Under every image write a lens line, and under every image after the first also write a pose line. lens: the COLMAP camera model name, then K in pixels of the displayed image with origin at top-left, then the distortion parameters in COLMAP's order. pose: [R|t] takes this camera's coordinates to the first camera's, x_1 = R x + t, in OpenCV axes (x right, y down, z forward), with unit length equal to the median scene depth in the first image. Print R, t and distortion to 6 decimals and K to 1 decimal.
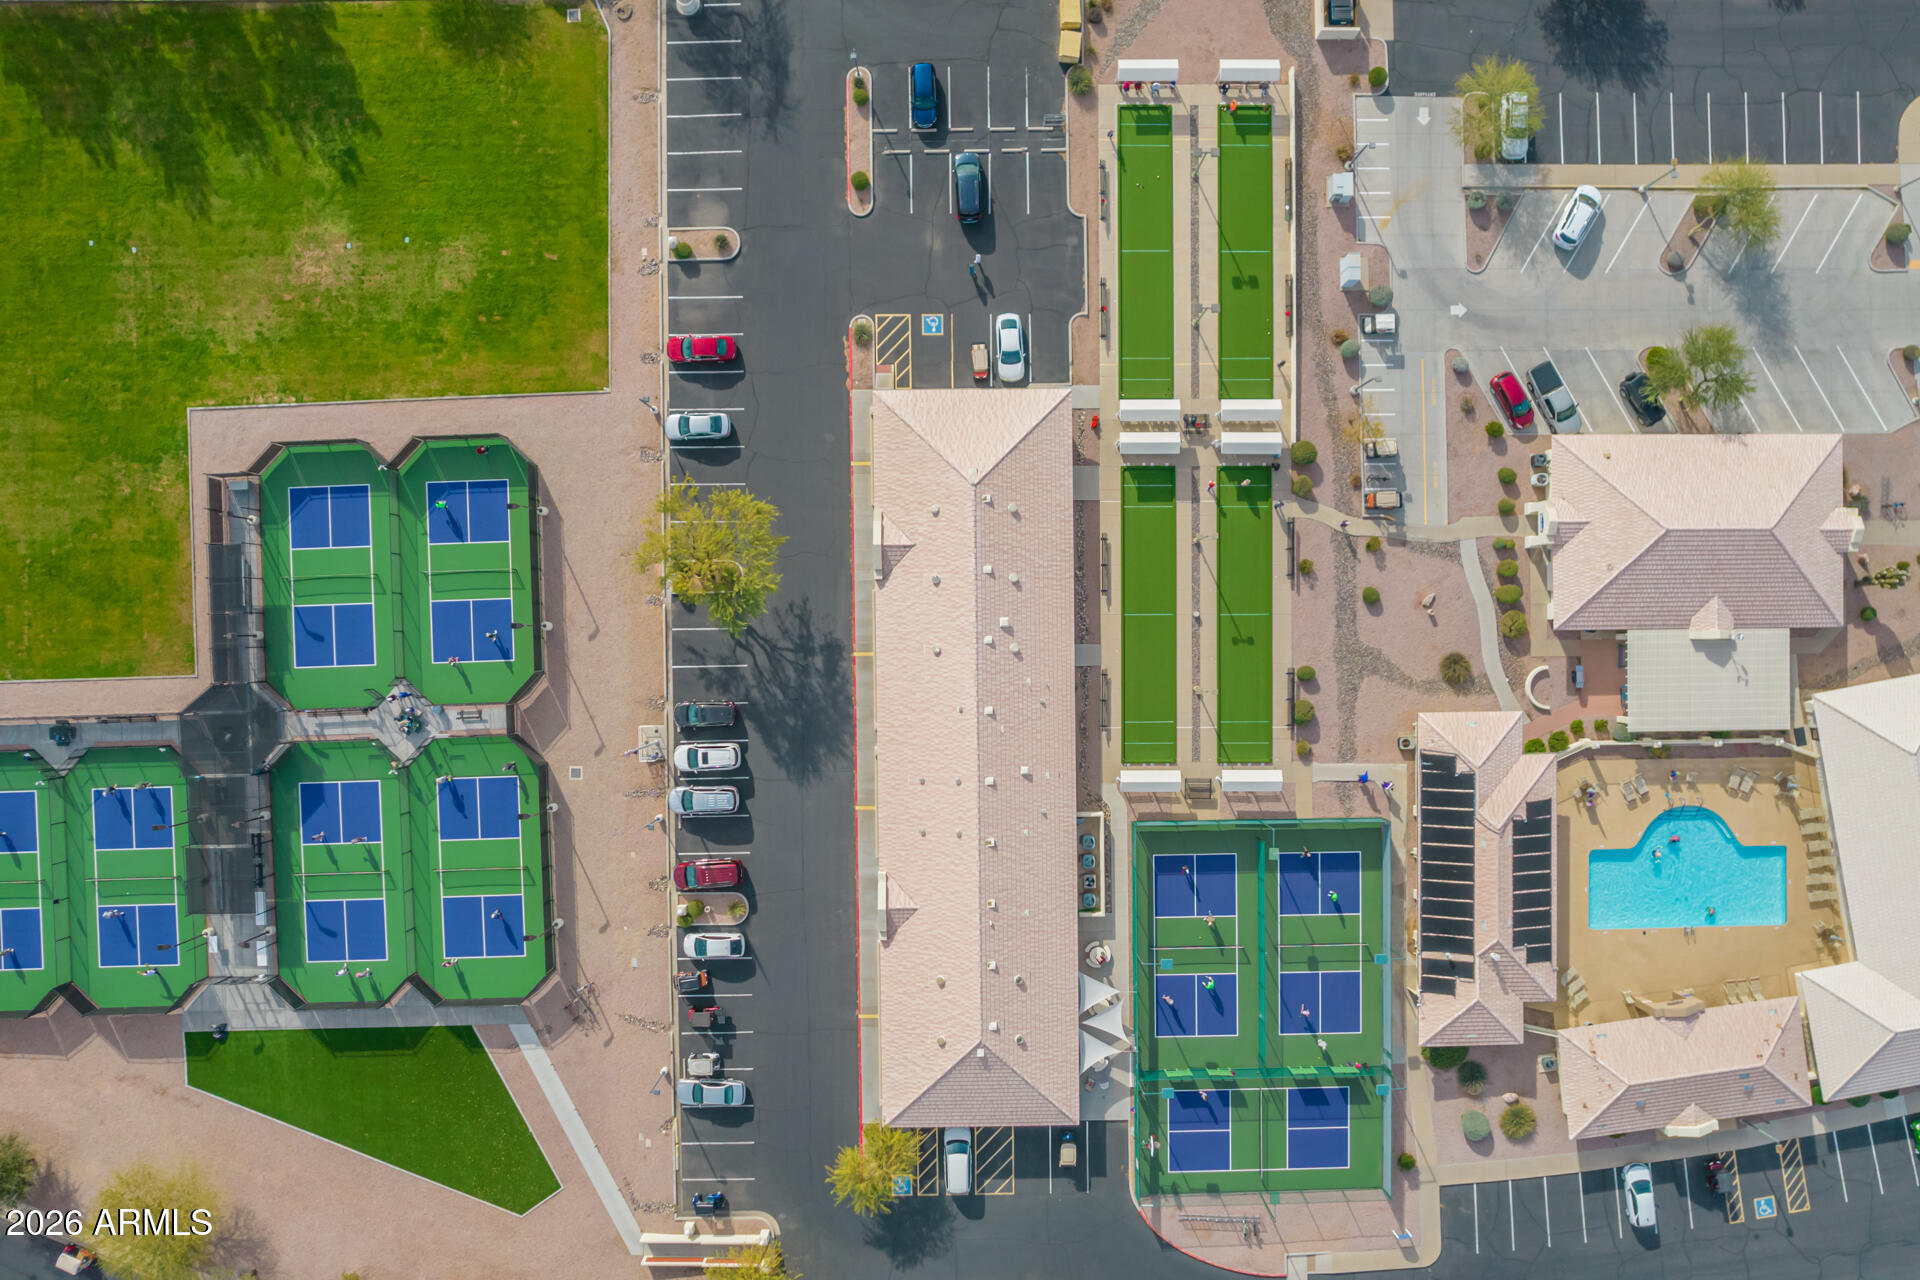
lens RADIAL K [[1461.2, 0, 959.8], [0, 1461.2, 668.1], [0, 0, 1]] dist [-0.084456, 0.075178]
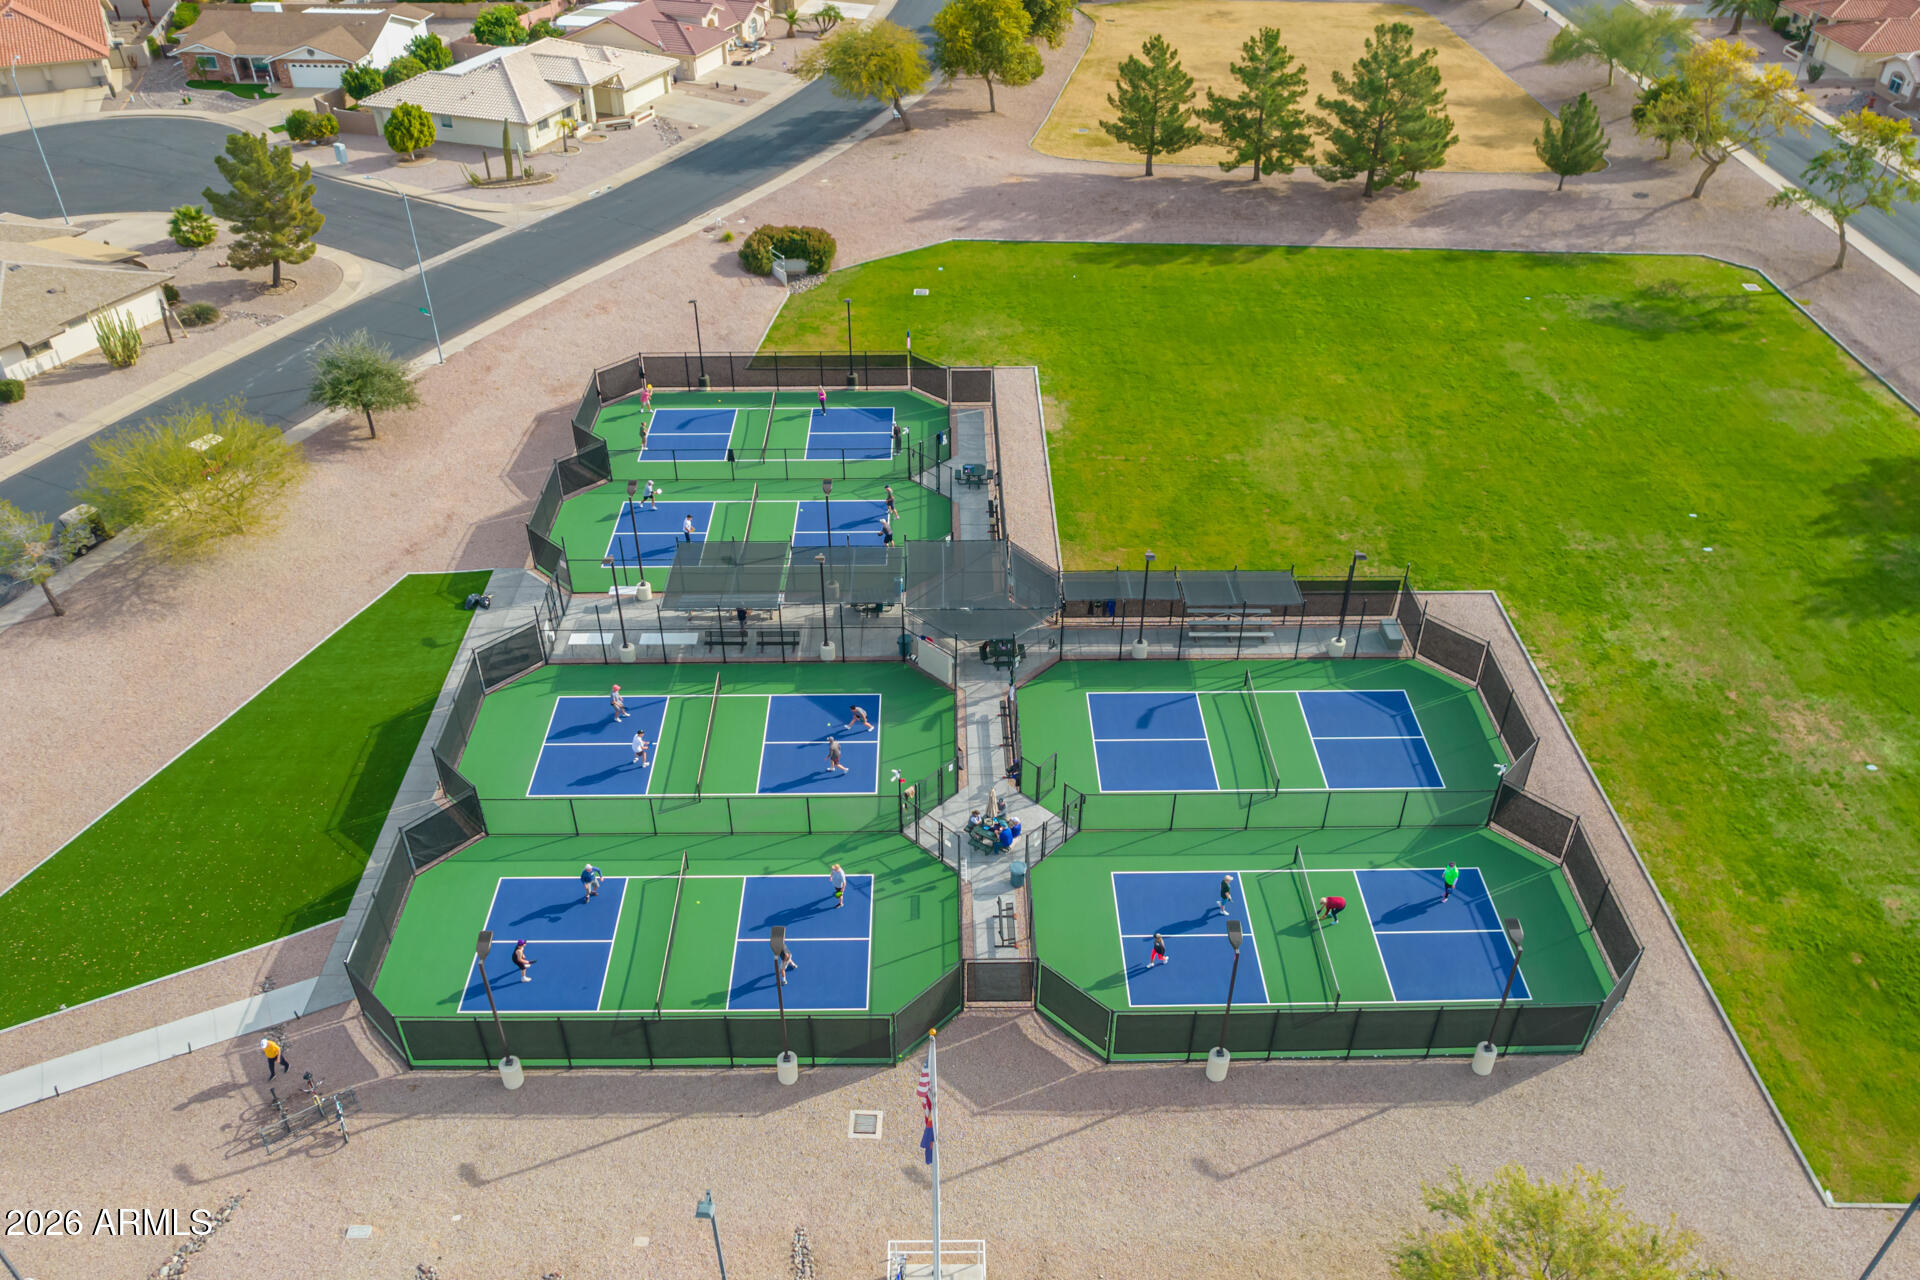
lens RADIAL K [[1461.2, 0, 963.8], [0, 1461.2, 633.8], [0, 0, 1]] dist [-0.084456, 0.075178]
pose [[-0.014848, 0.584240, -0.811445, -0.014364], [-0.999754, -0.022063, 0.002409, 0.047043], [-0.016496, 0.811281, 0.584423, 0.651616]]
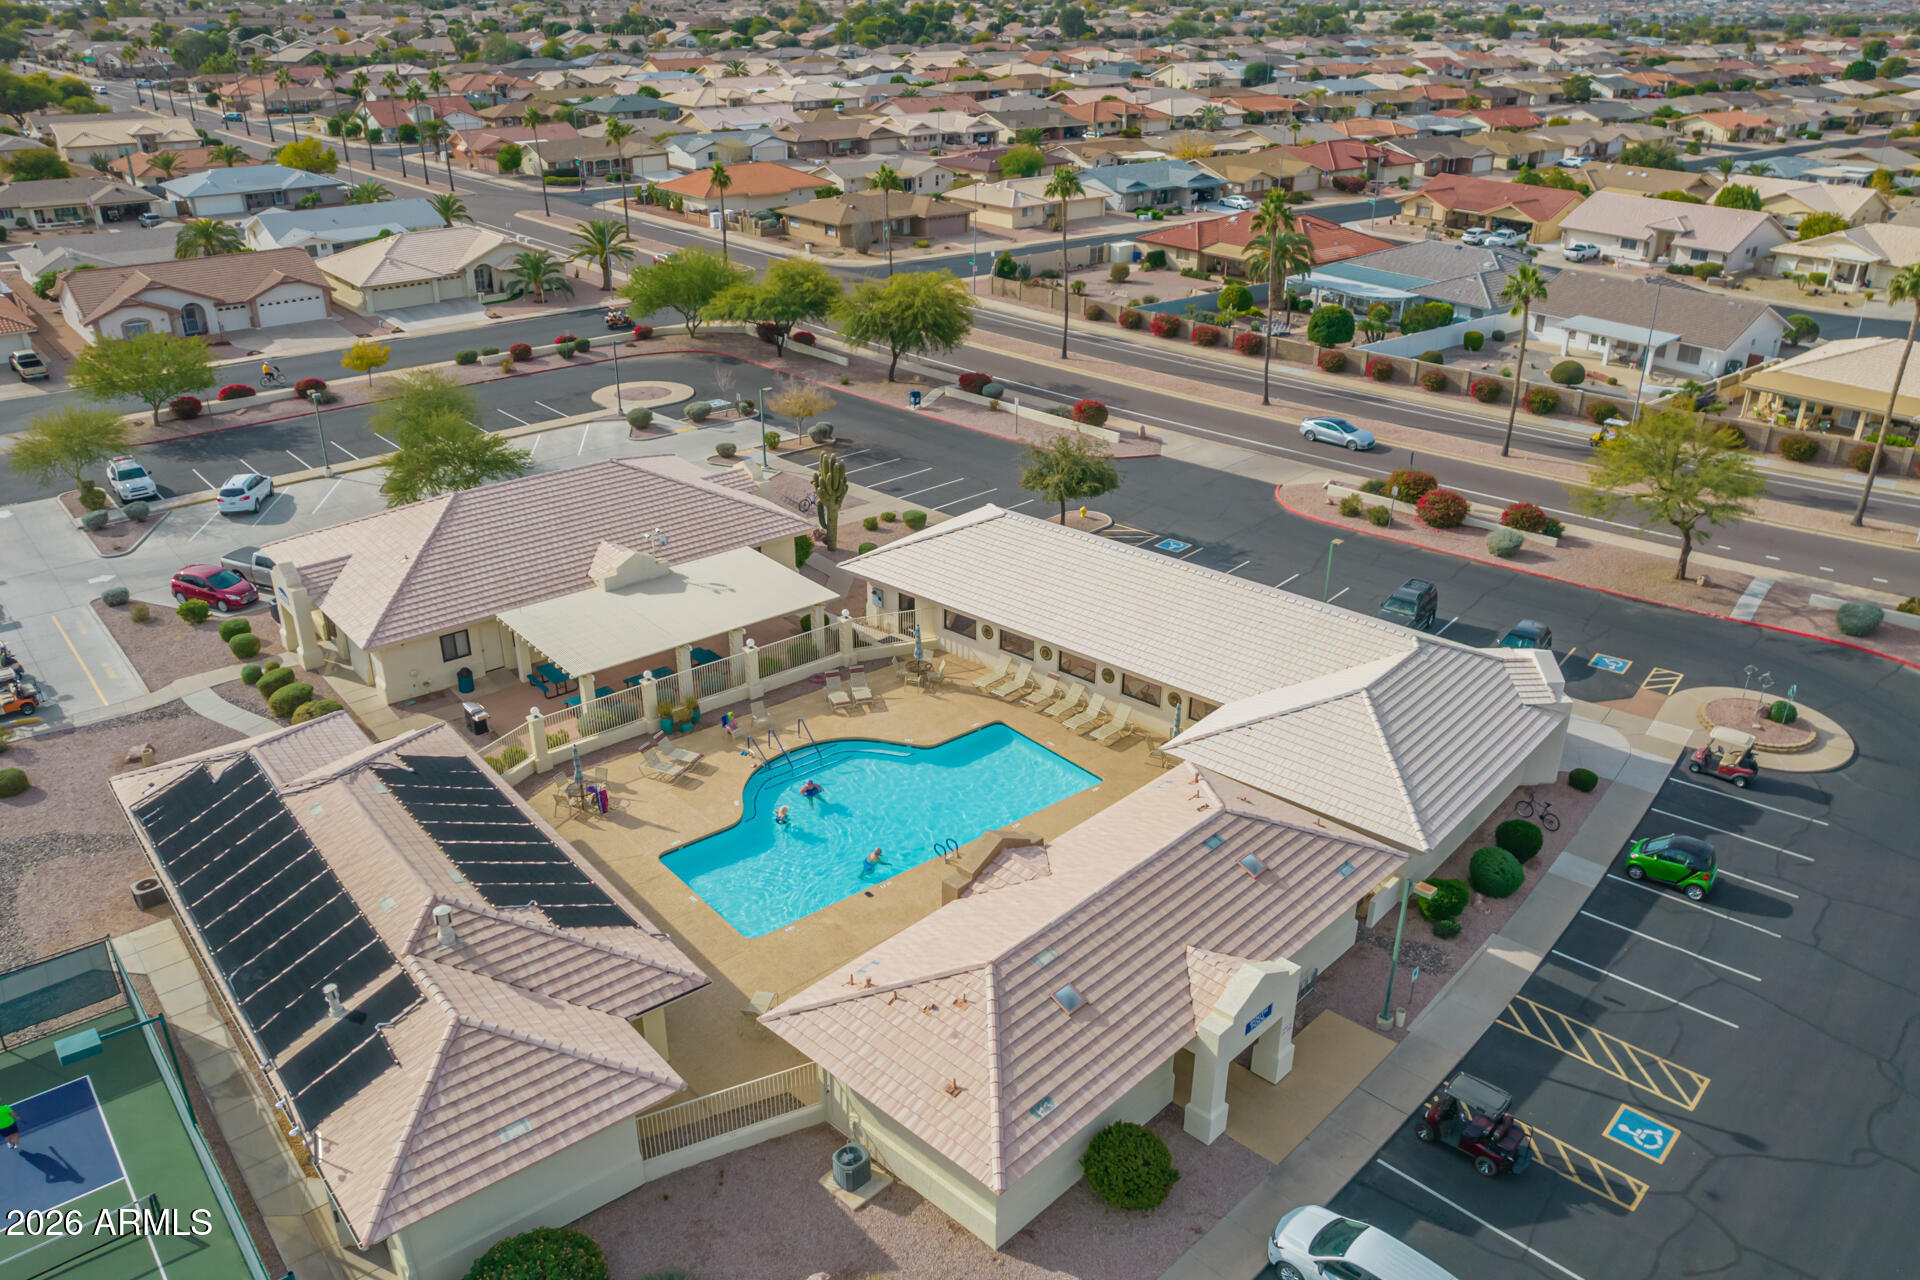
lens RADIAL K [[1461.2, 0, 965.9], [0, 1461.2, 637.7], [0, 0, 1]] dist [-0.084456, 0.075178]
pose [[0.778824, -0.264463, 0.568764, 0.271814], [0.627226, 0.321741, -0.709275, 0.482065], [0.004582, 0.909144, 0.416458, 0.746082]]
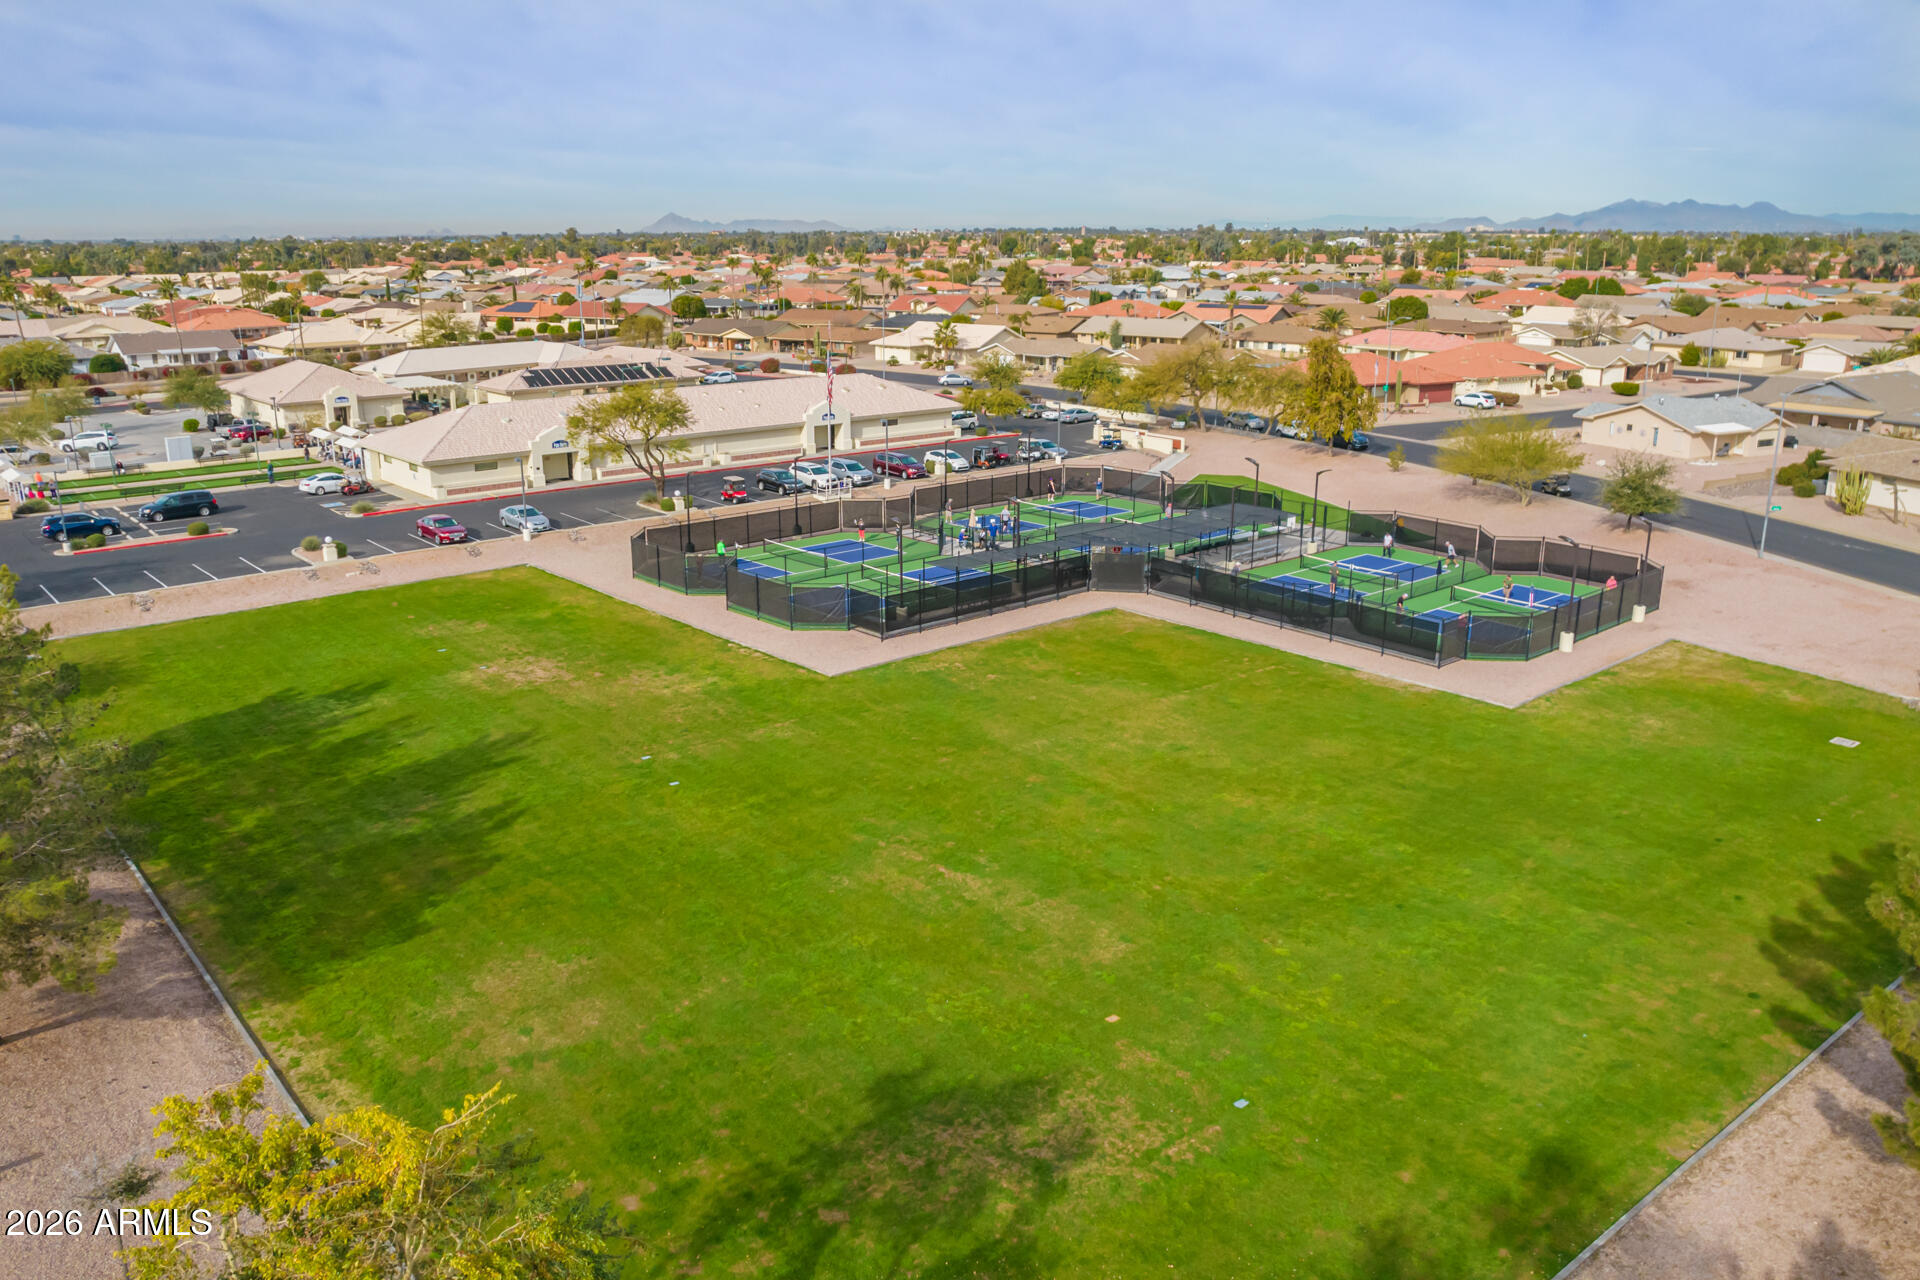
lens RADIAL K [[1461.2, 0, 965.2], [0, 1461.2, 646.1], [0, 0, 1]] dist [-0.084456, 0.075178]
pose [[-0.643114, -0.214974, 0.734977, -1.050187], [0.765739, -0.189305, 0.614661, -0.530126], [0.006998, 0.958097, 0.286358, 0.803831]]
